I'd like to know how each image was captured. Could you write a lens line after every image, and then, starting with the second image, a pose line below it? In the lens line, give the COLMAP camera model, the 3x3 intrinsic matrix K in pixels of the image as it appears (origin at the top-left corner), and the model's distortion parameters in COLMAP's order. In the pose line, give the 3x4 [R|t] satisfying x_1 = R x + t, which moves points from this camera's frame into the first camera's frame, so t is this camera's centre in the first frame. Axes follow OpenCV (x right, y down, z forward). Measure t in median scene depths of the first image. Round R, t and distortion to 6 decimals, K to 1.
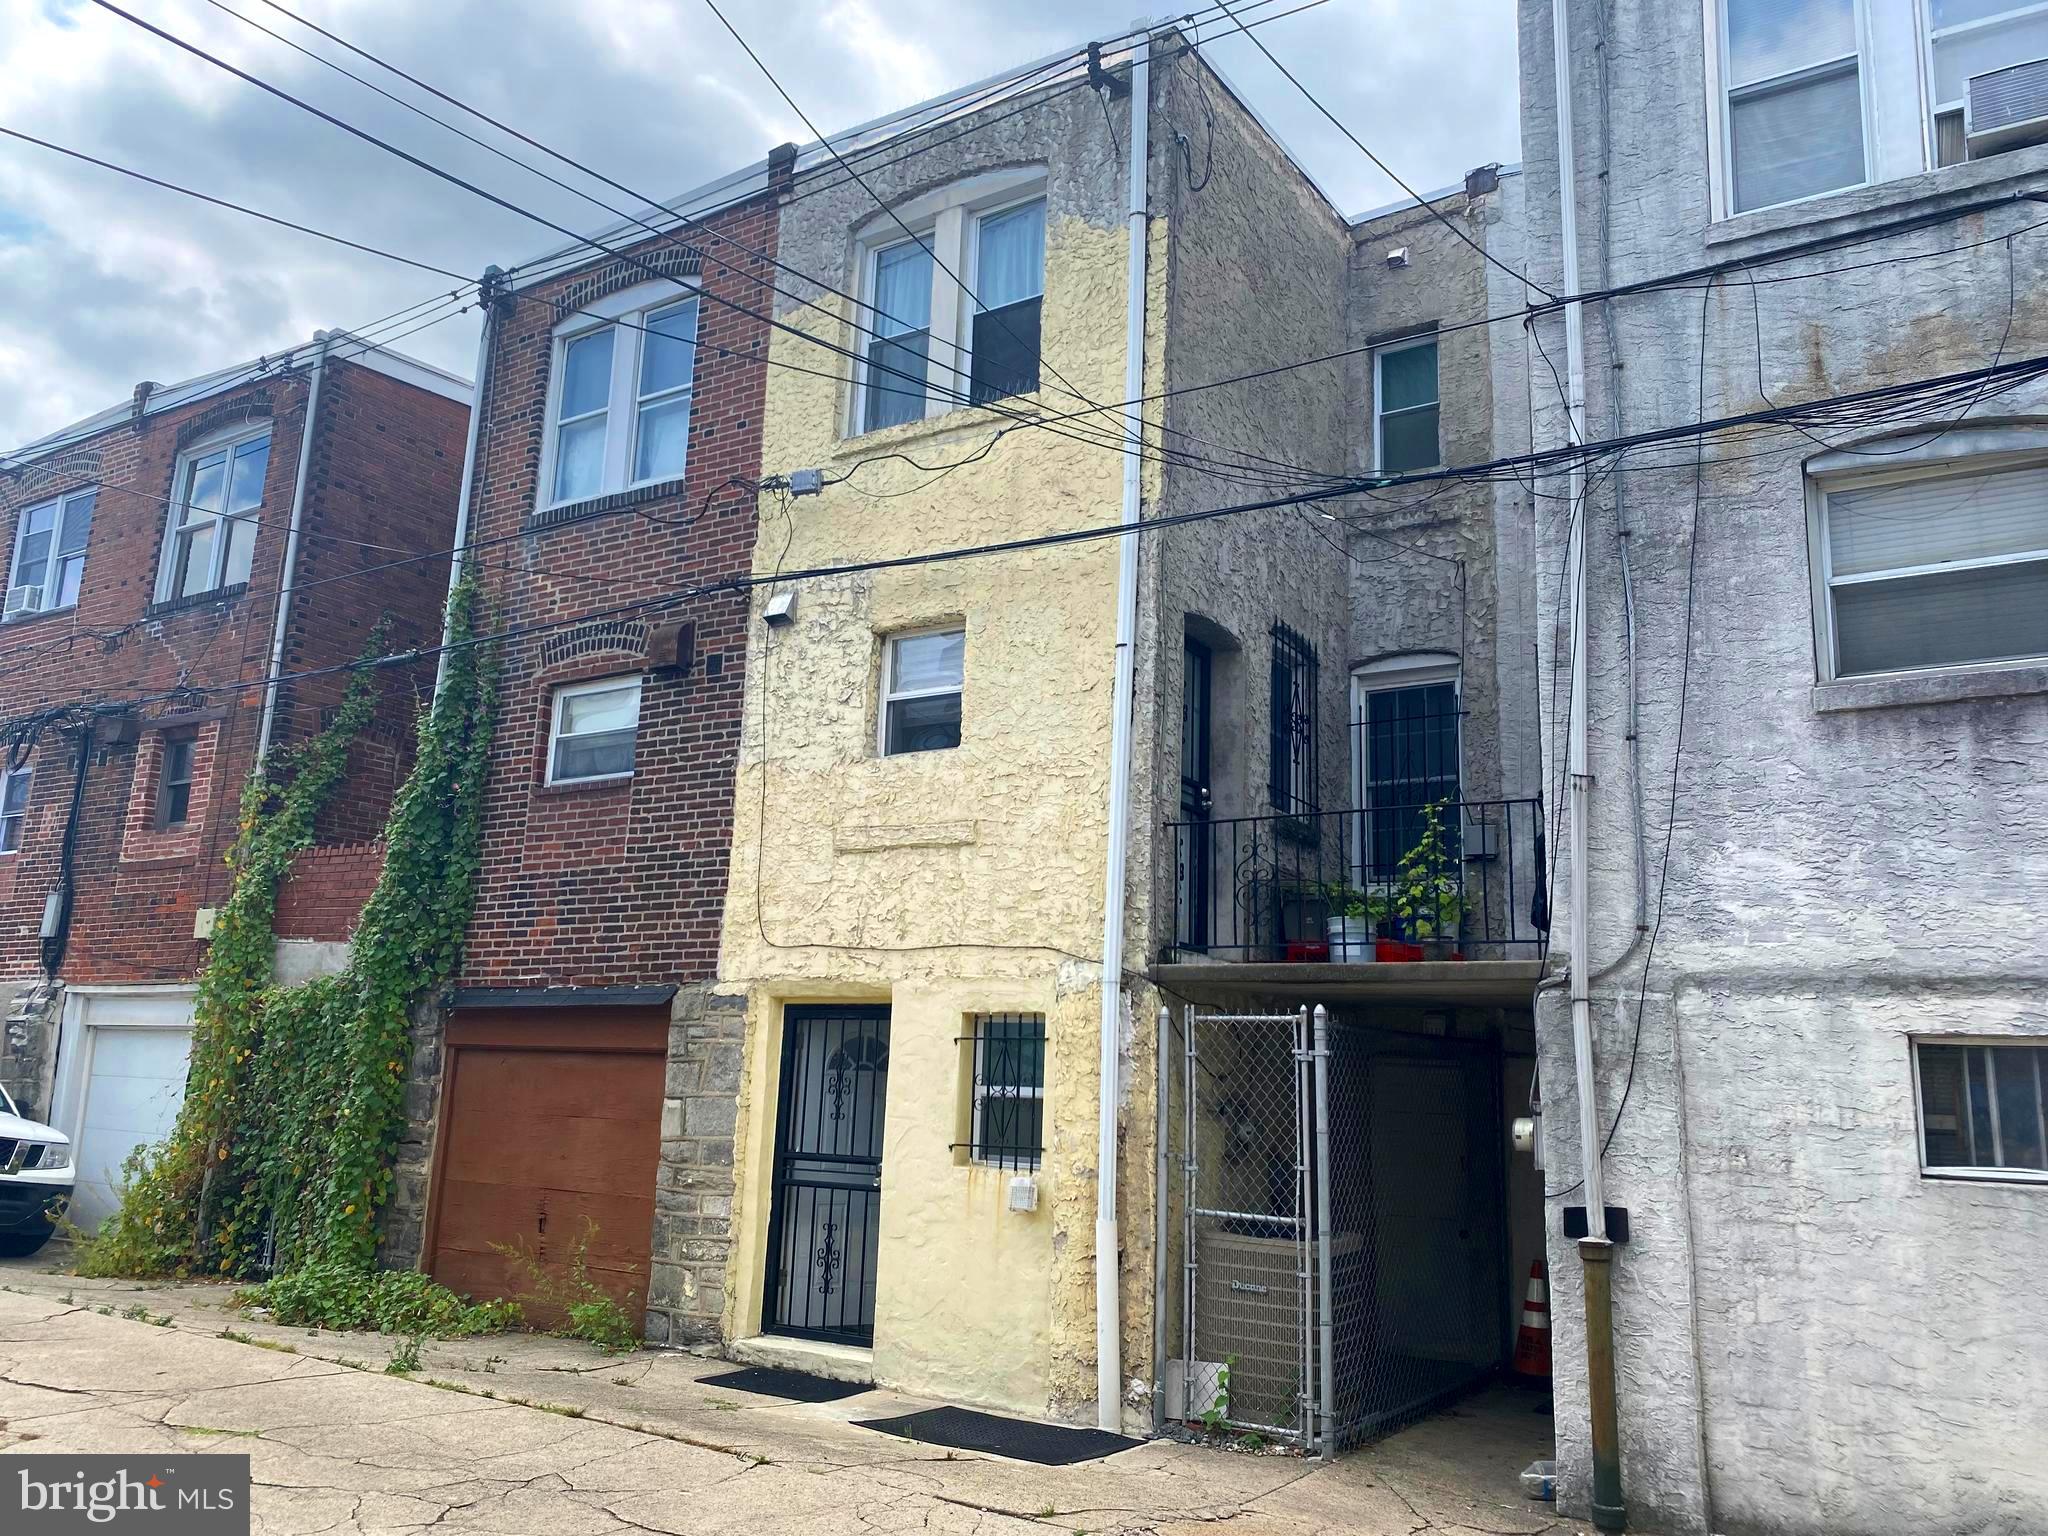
lens RADIAL K [[1560.7, 0, 1018.2], [0, 1560.7, 770.9], [0, 0, 1]] dist [0.014902, 0.001980]
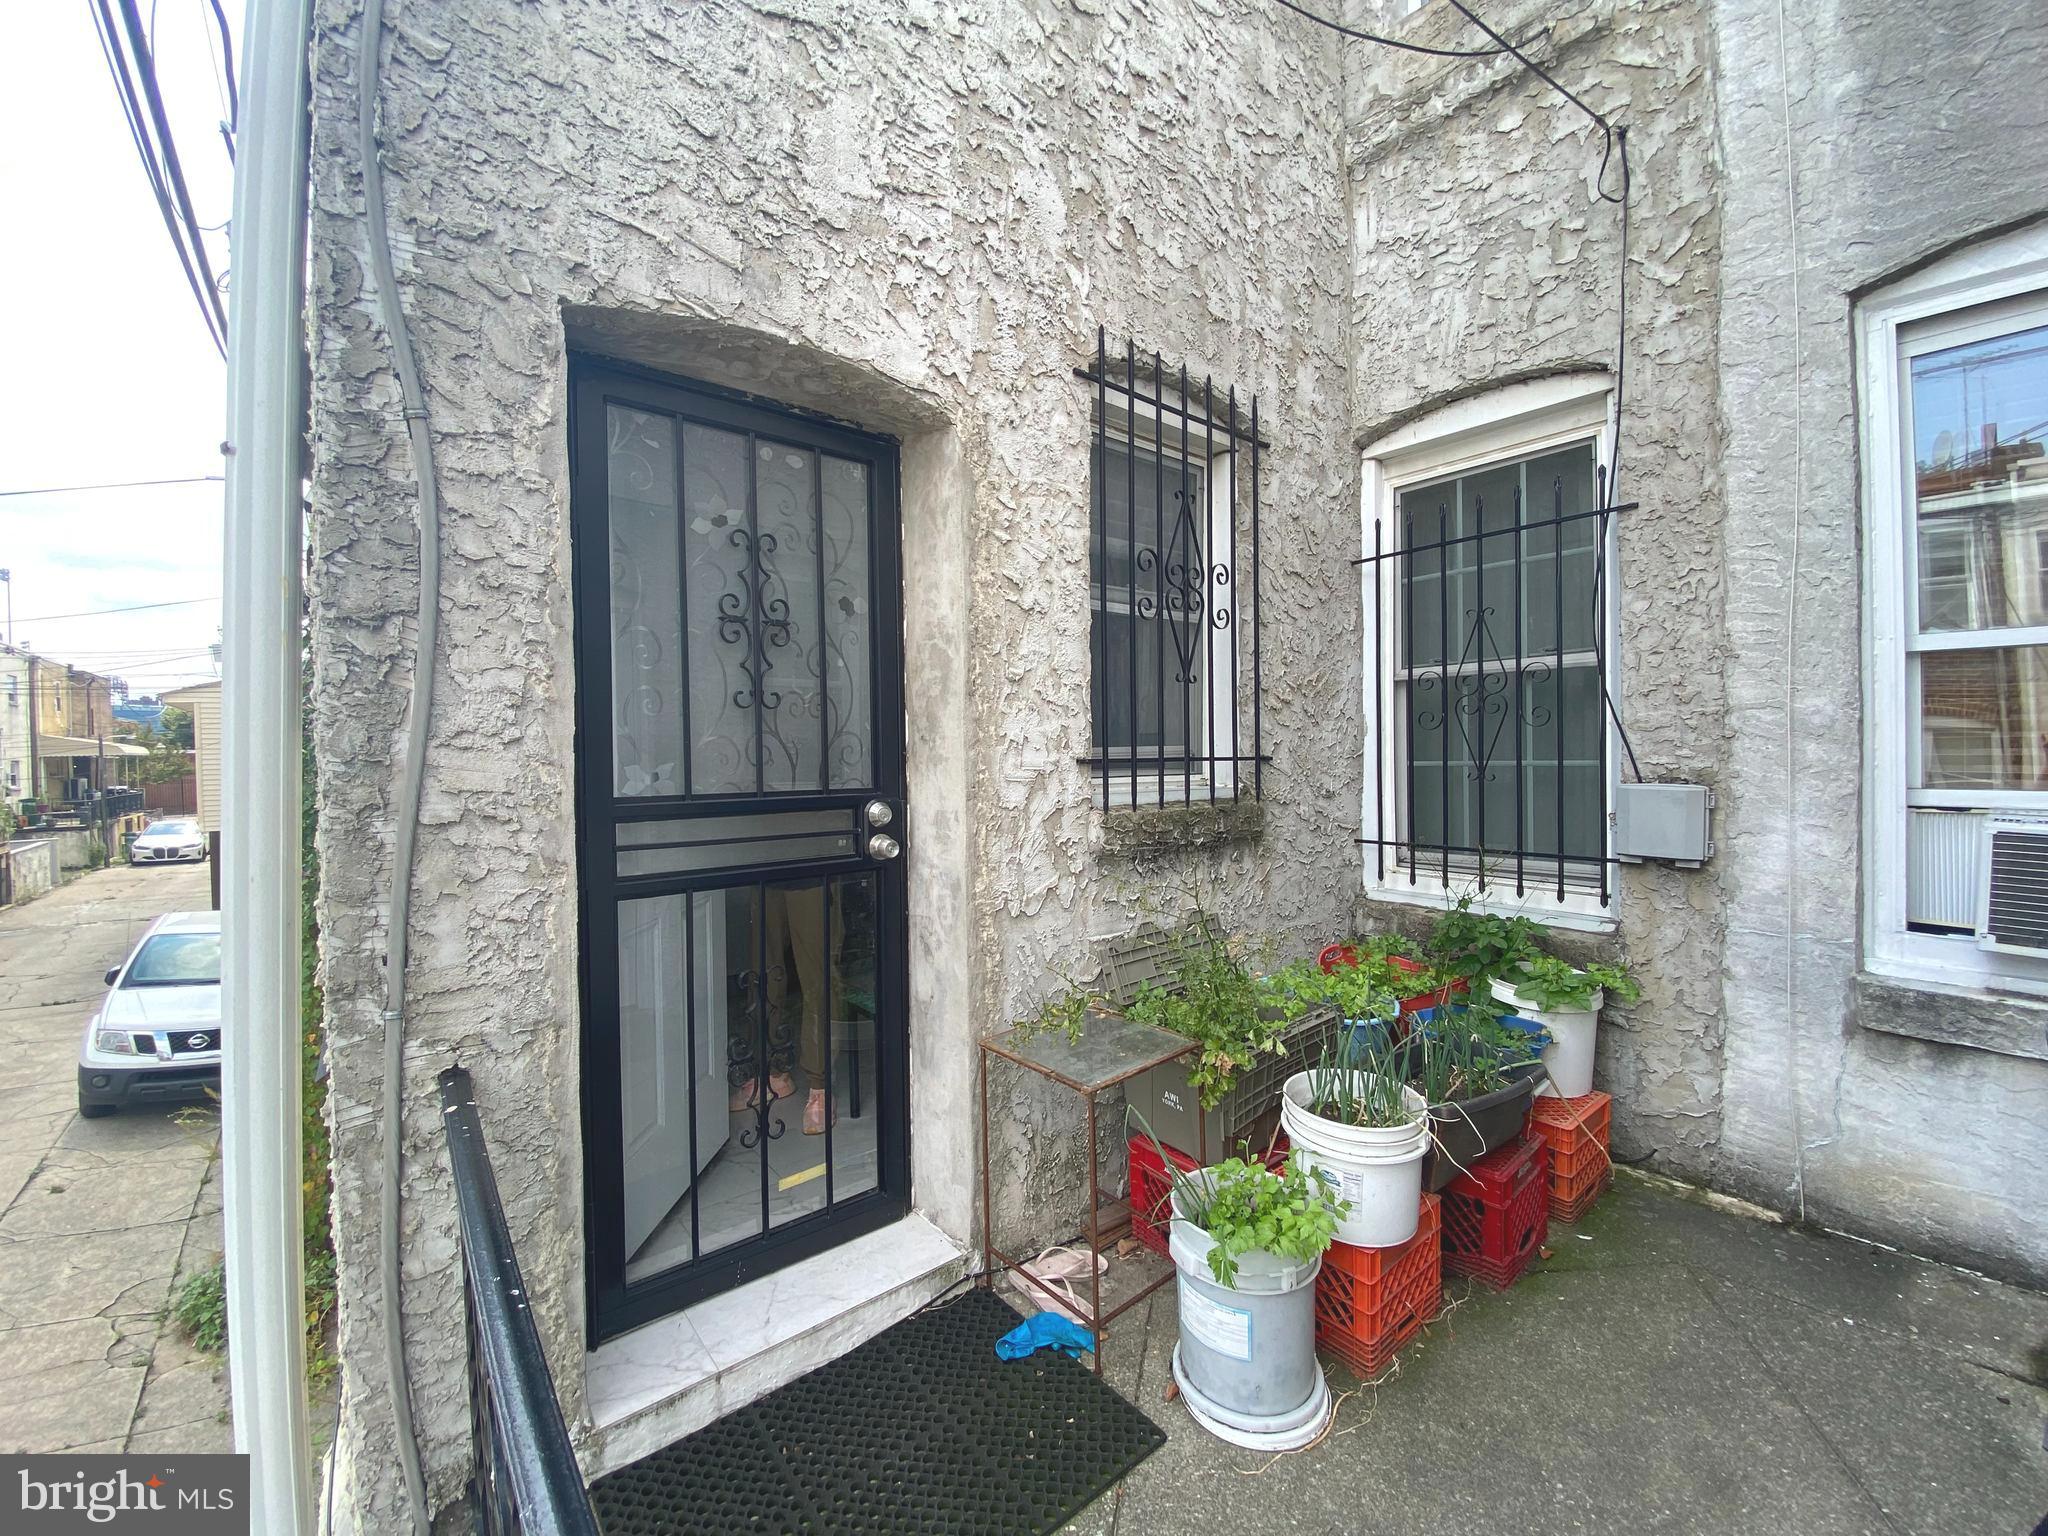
lens RADIAL K [[837.7, 0, 1037.5], [0, 837.7, 765.8], [0, 0, 1]] dist [-0.007134, -0.002355]
pose [[0.952692, -0.049461, -0.299886, 0.195913], [0.113869, 0.972892, 0.201285, -0.032130], [0.281801, -0.225910, 0.932498, 0.718481]]
